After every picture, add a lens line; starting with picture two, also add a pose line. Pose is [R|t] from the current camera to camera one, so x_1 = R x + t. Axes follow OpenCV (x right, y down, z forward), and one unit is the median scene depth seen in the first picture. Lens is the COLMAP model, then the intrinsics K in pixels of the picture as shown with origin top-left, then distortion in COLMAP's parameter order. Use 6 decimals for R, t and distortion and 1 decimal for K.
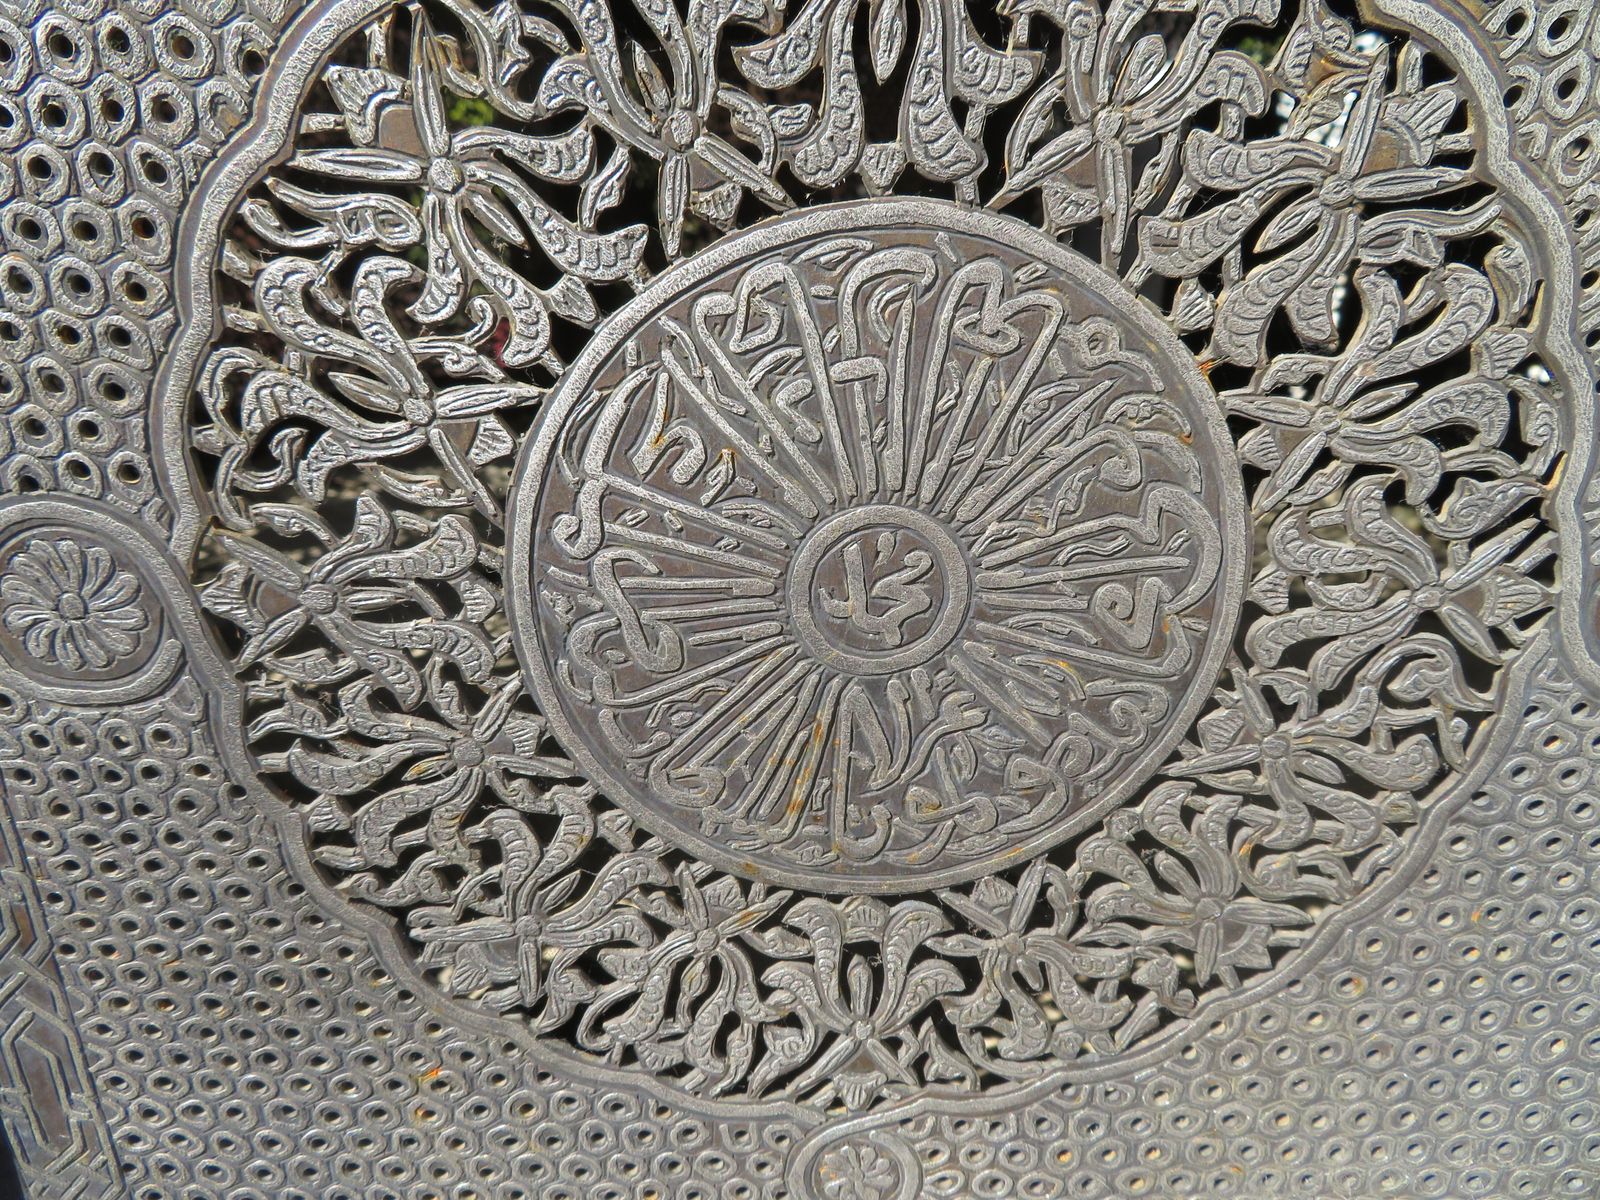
lens RADIAL K [[1145.6, 0, 800.0], [0, 1145.6, 600.0], [0, 0, 1]] dist [-0.000242, -0.004321]
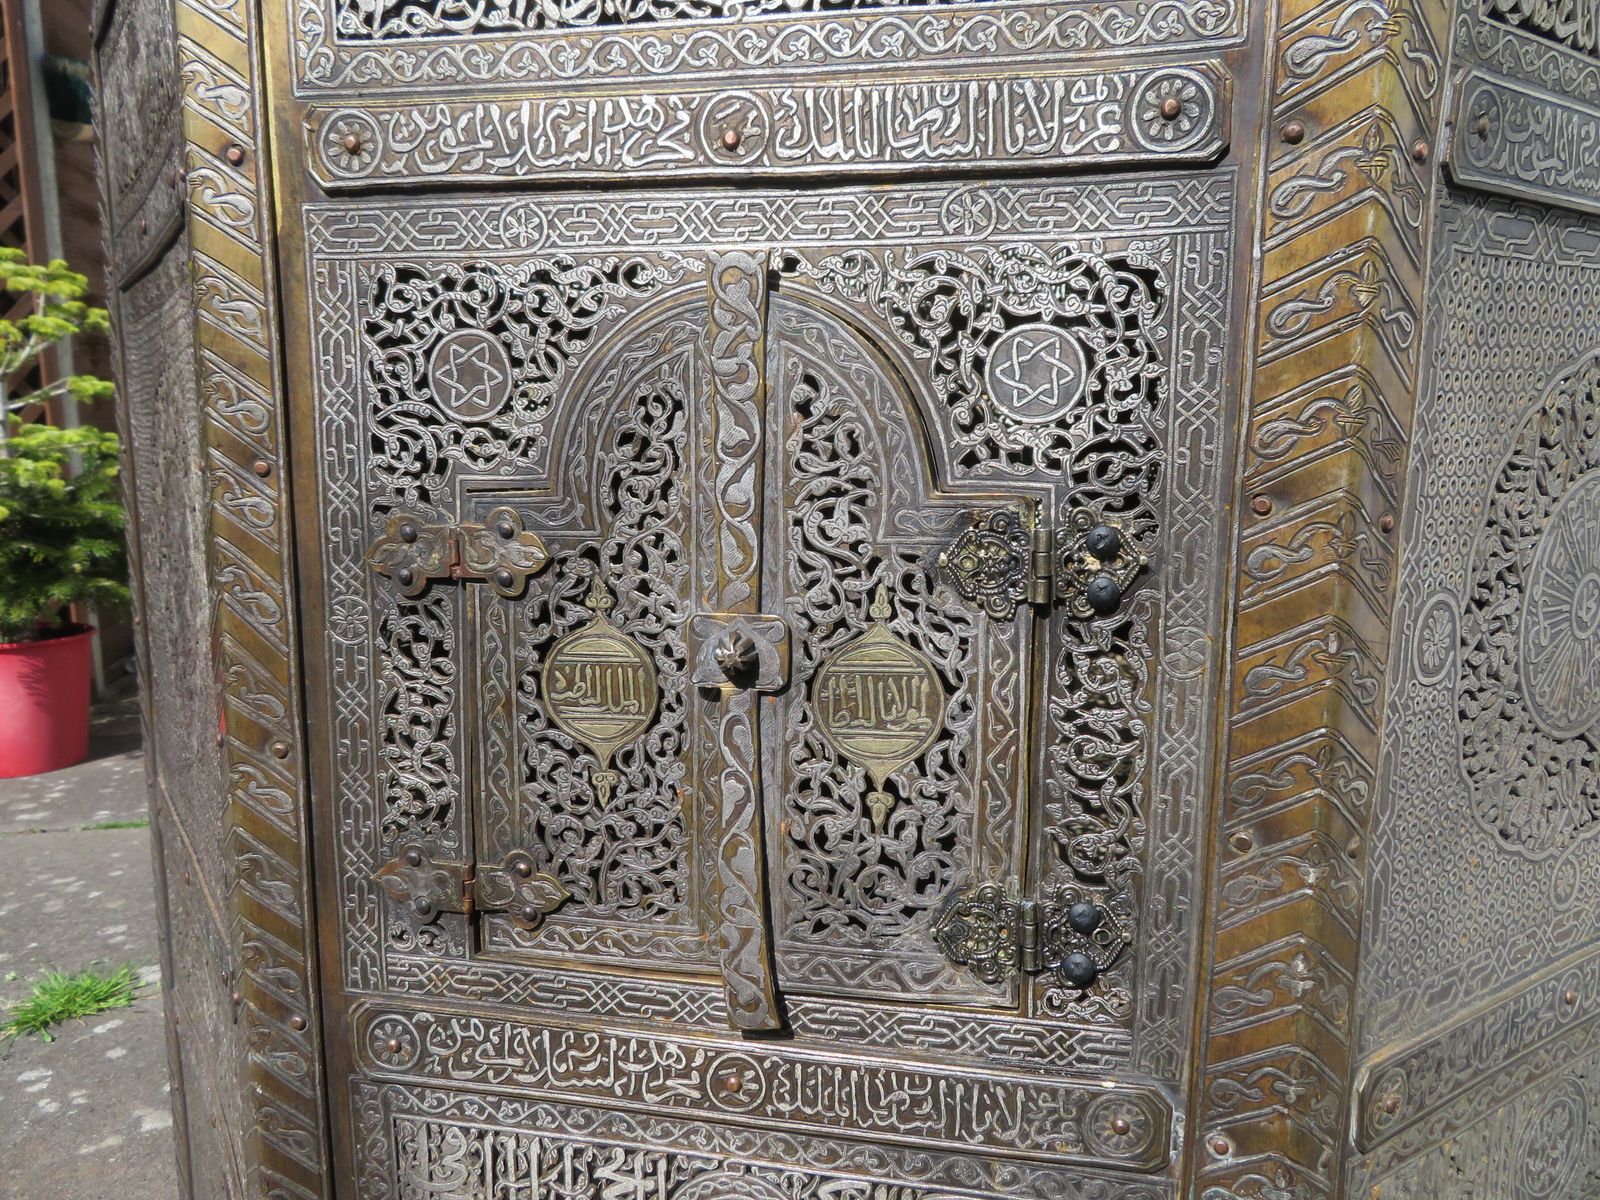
lens RADIAL K [[1145.6, 0, 800.0], [0, 1145.6, 600.0], [0, 0, 1]] dist [-0.000242, -0.004321]
pose [[0.845857, -0.083994, 0.526755, -2.820356], [0.203619, 0.963587, -0.173319, 0.066827], [-0.493017, 0.253860, 0.832160, -0.323026]]
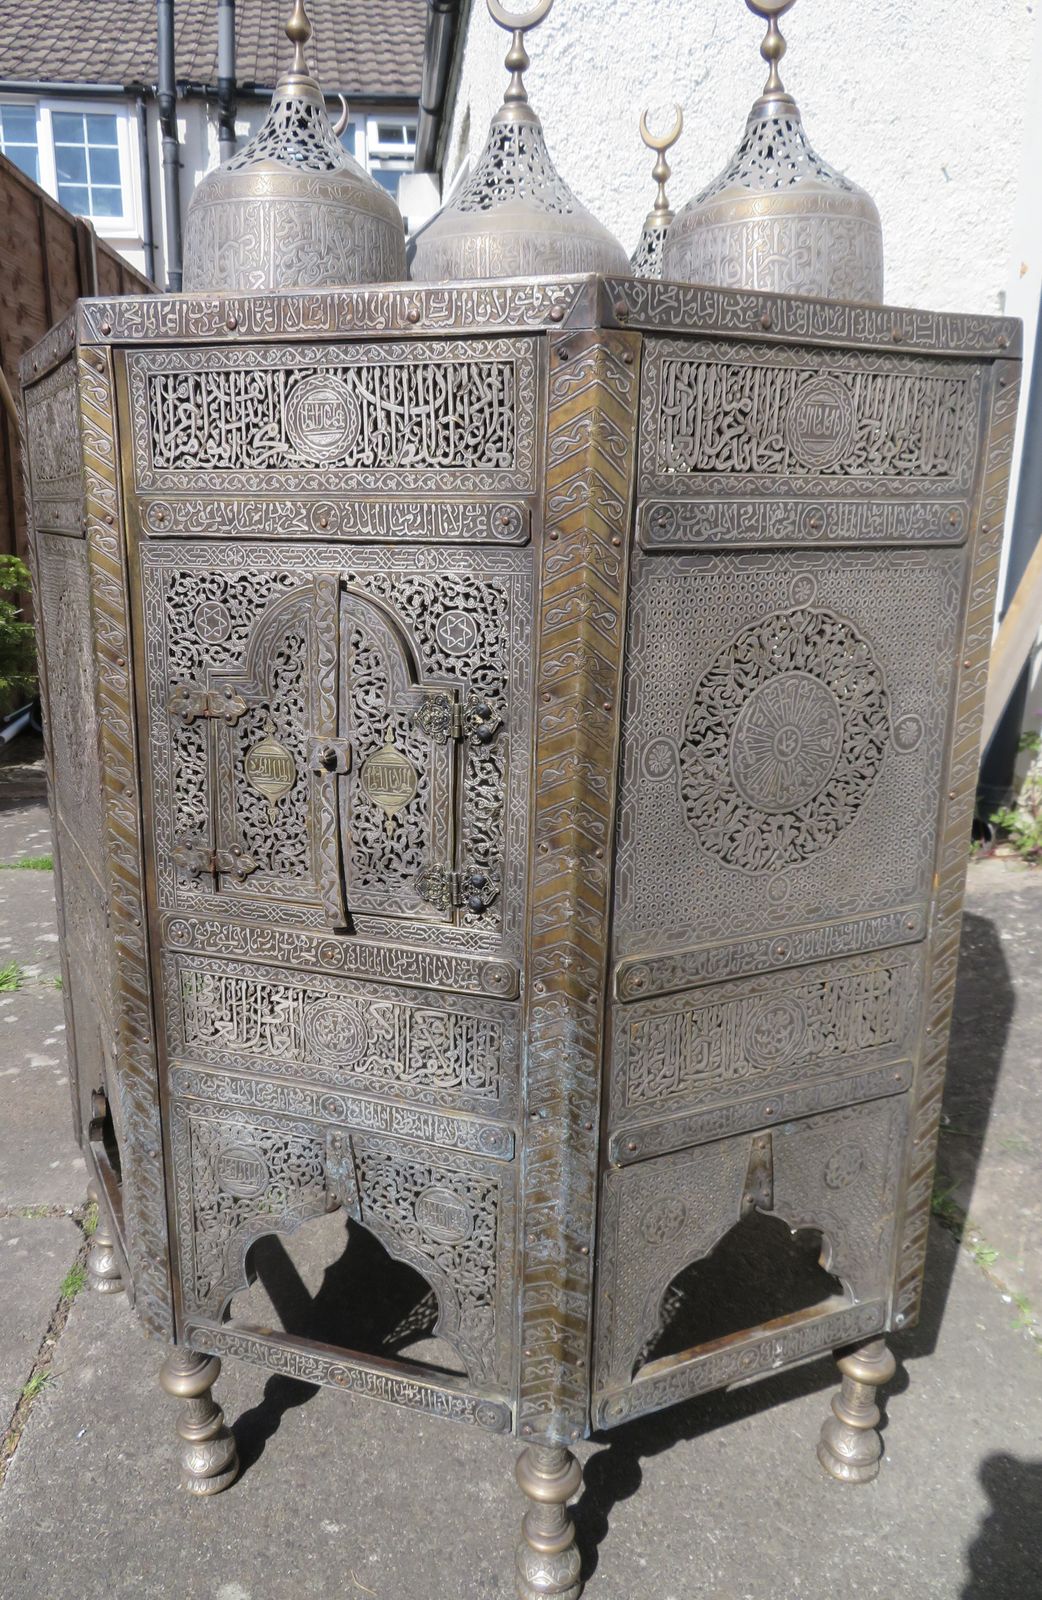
lens RADIAL K [[1164.3, 0, 456.7], [0, 1164.3, 795.7], [0, 0, 1]] dist [-0.007326, 0.000361]
pose [[0.913309, -0.099371, 0.394958, -3.223019], [0.153978, 0.982046, -0.108981, 0.537725], [-0.377037, 0.160348, 0.912212, -3.016978]]
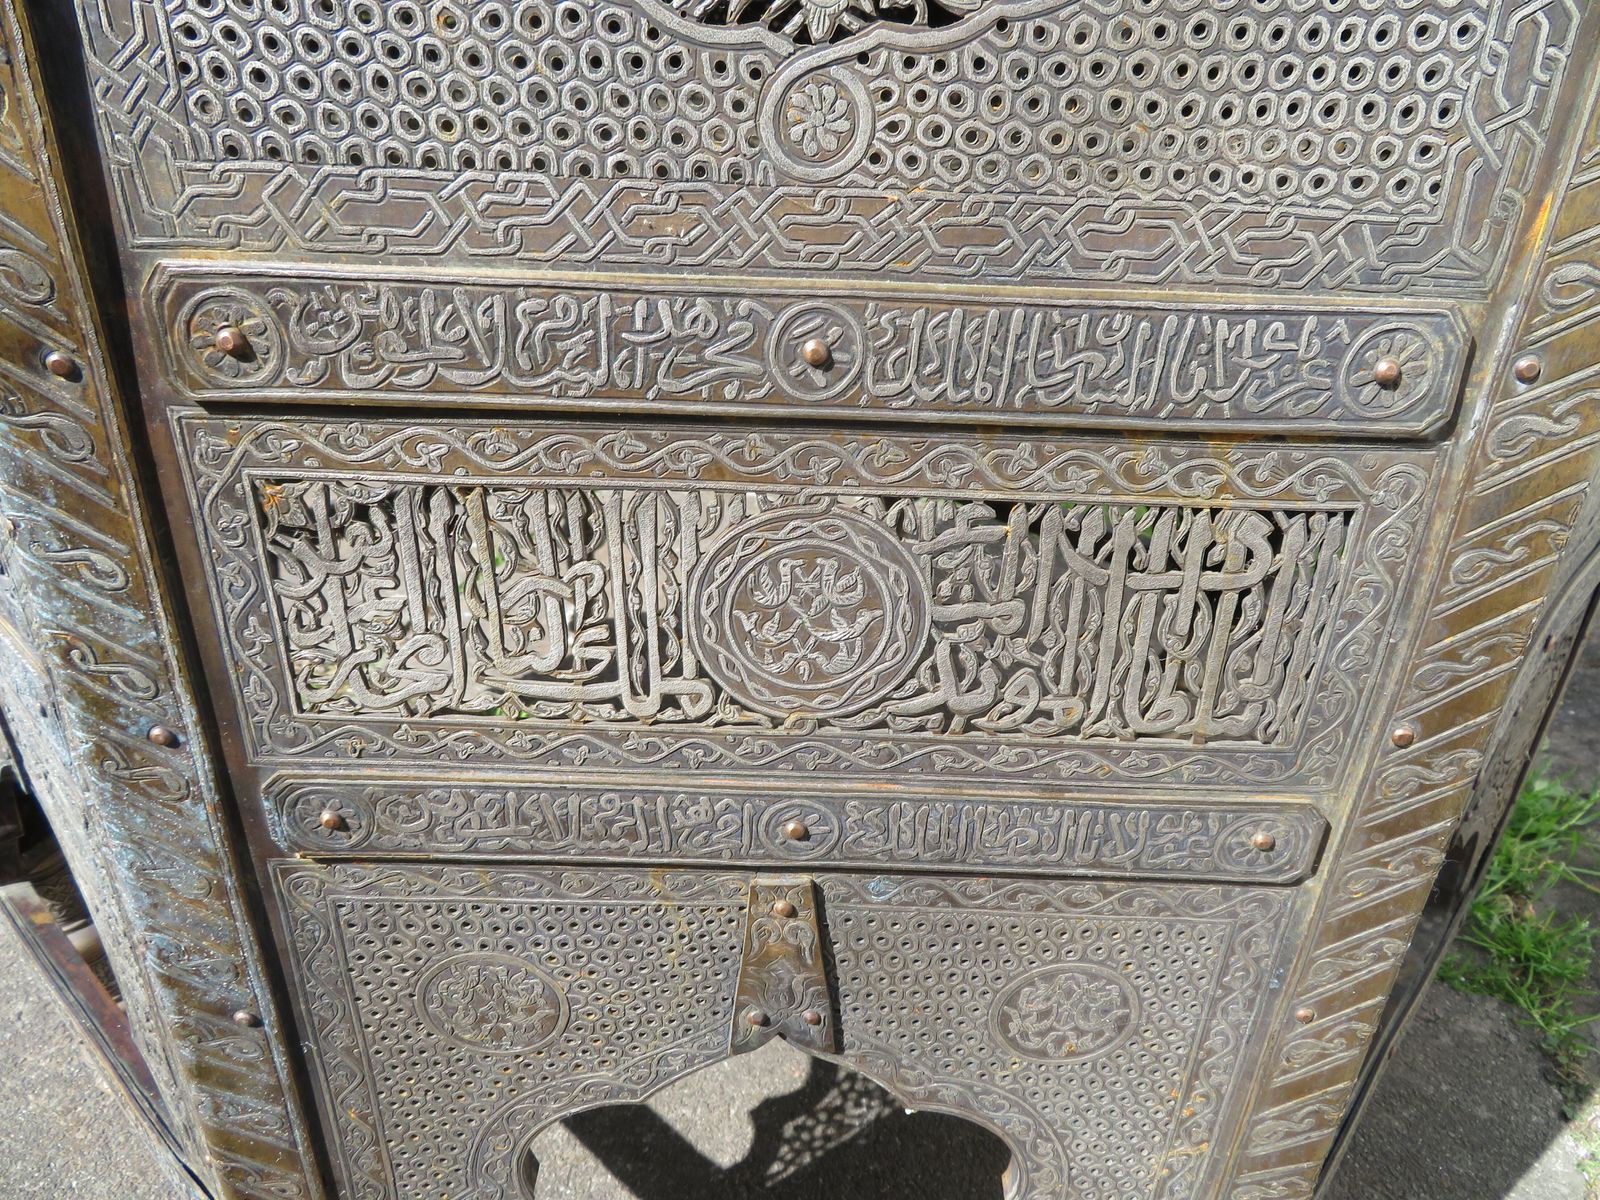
lens RADIAL K [[1145.6, 0, 800.0], [0, 1145.6, 600.0], [0, 0, 1]] dist [-0.000242, -0.004321]
pose [[0.998902, 0.032500, 0.033757, 0.008675], [-0.035655, 0.994596, 0.097507, 1.047776], [-0.030406, -0.098604, 0.994662, -0.246535]]
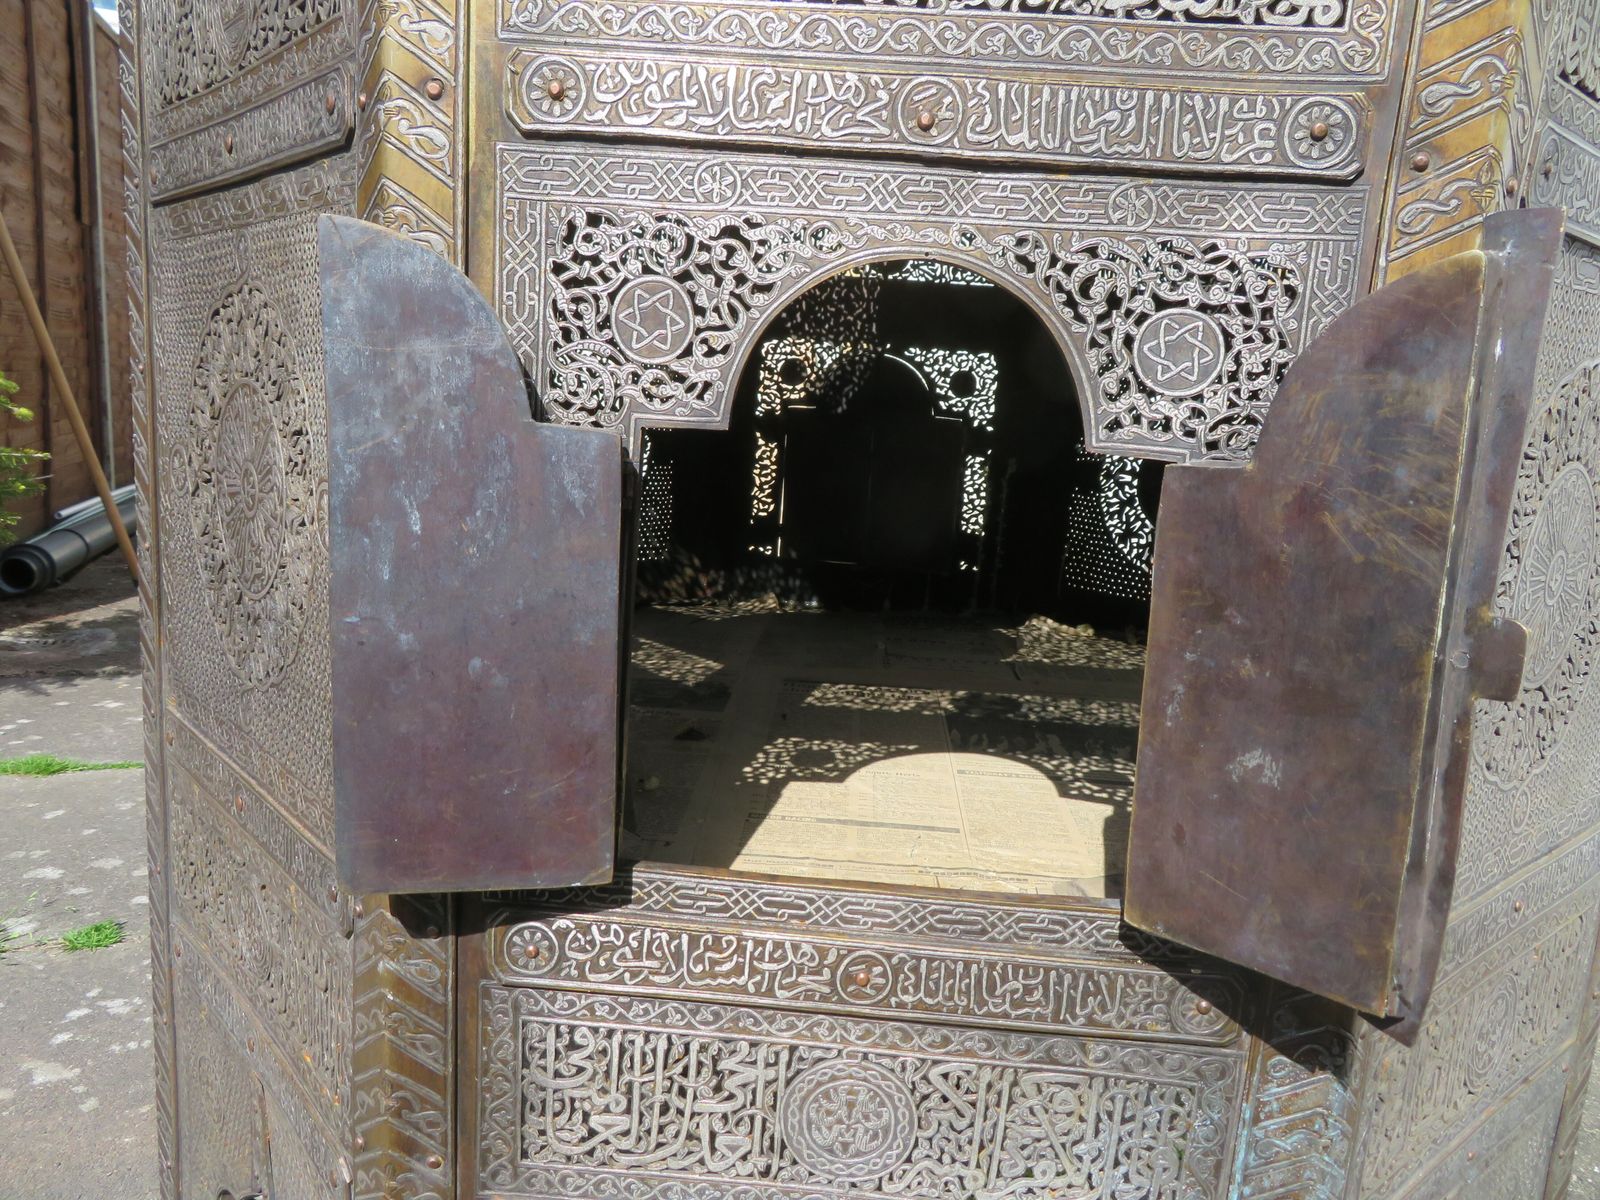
lens RADIAL K [[1145.6, 0, 800.0], [0, 1145.6, 600.0], [0, 0, 1]] dist [-0.000242, -0.004321]
pose [[0.766434, -0.072563, 0.638211, -3.479923], [0.189626, 0.974875, -0.116882, 0.026873], [-0.613695, 0.210604, 0.760937, -0.126192]]
